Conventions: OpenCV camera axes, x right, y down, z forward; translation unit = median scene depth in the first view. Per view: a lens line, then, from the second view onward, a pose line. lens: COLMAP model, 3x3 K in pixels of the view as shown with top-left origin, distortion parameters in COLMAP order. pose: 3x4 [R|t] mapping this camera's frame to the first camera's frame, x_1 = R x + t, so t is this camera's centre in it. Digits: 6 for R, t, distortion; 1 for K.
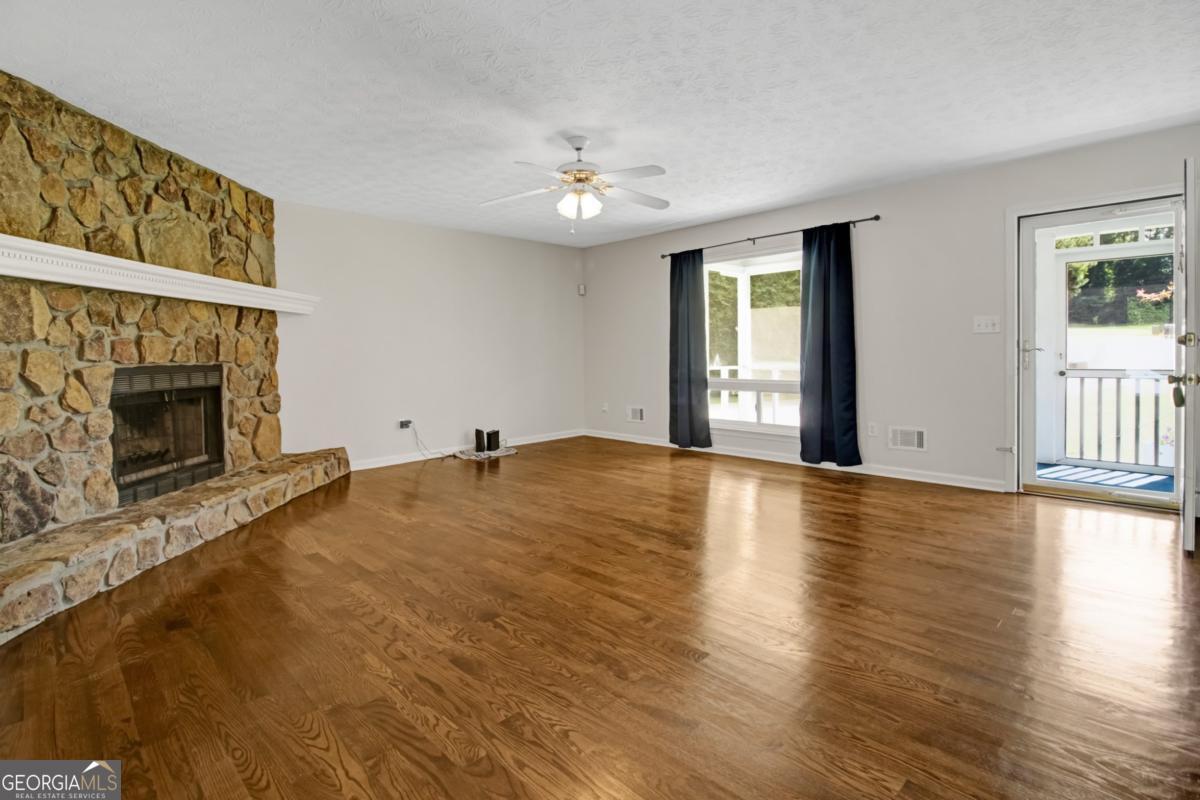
lens RADIAL K [[541.9, 0, 608.4], [0, 541.9, 358.4], [0, 0, 1]] dist [0.001608, -0.010151]
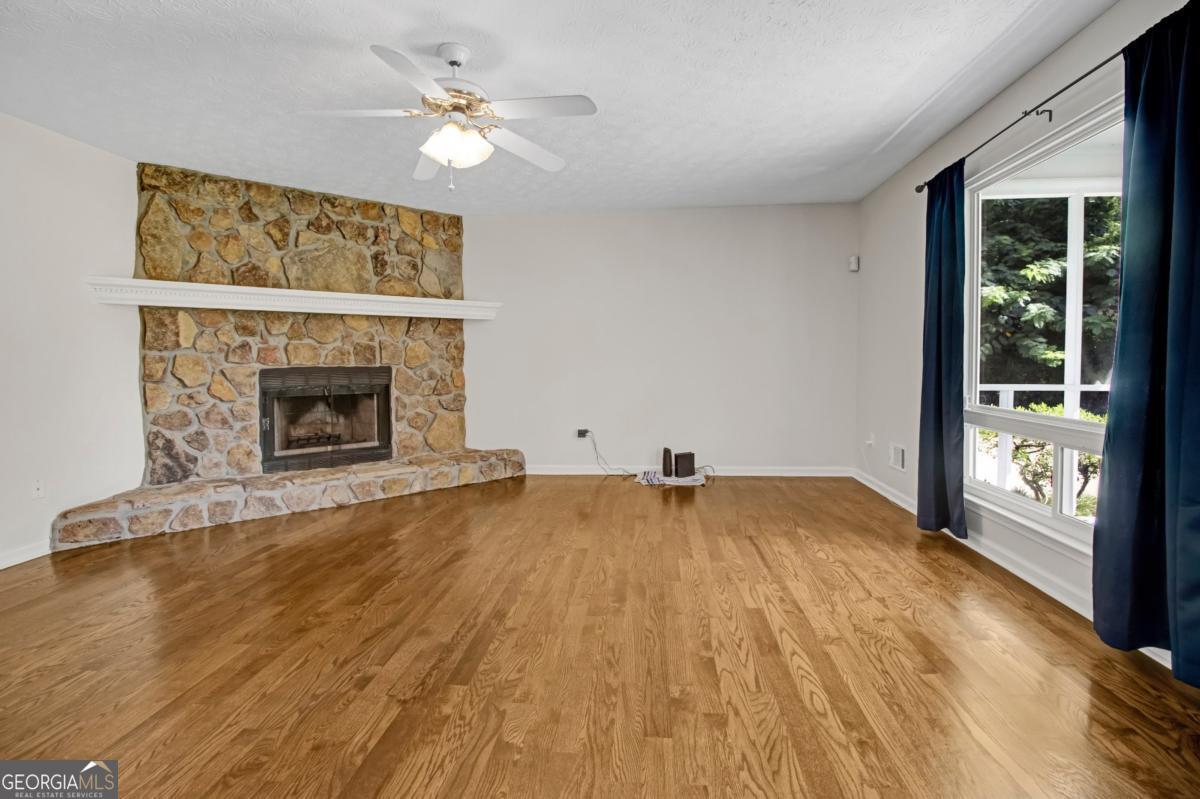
lens RADIAL K [[560.8, 0, 595.5], [0, 560.8, 380.2], [0, 0, 1]] dist [-0.002729, -0.012385]
pose [[0.660387, 0.035641, -0.750079, 0.631435], [-0.008341, 0.999160, 0.040133, -0.014371], [0.750879, -0.020246, 0.660129, 0.680046]]
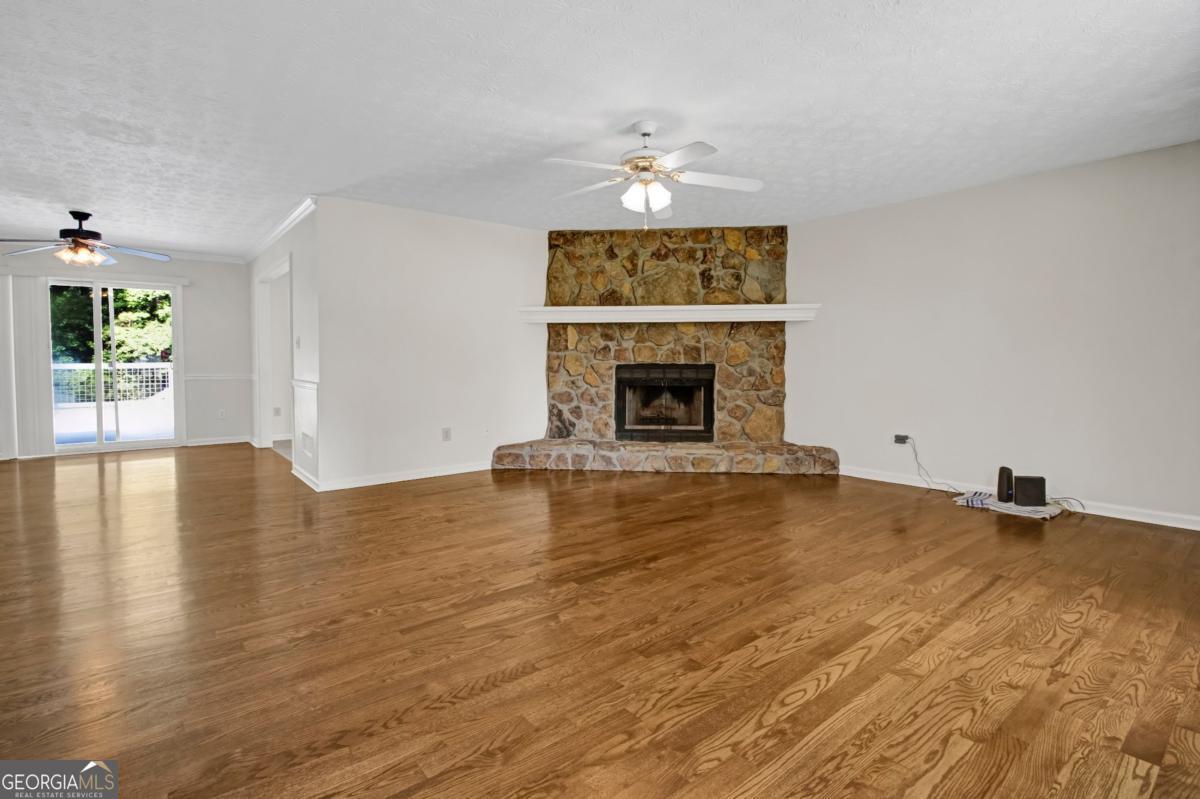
lens RADIAL K [[549.2, 0, 605.7], [0, 549.2, 372.8], [0, 0, 1]] dist [-0.000674, -0.011581]
pose [[-0.055008, 0.037920, -0.997766, 0.912901], [-0.009058, 0.999219, 0.038475, -0.022885], [0.998445, 0.011154, -0.054622, 1.022656]]
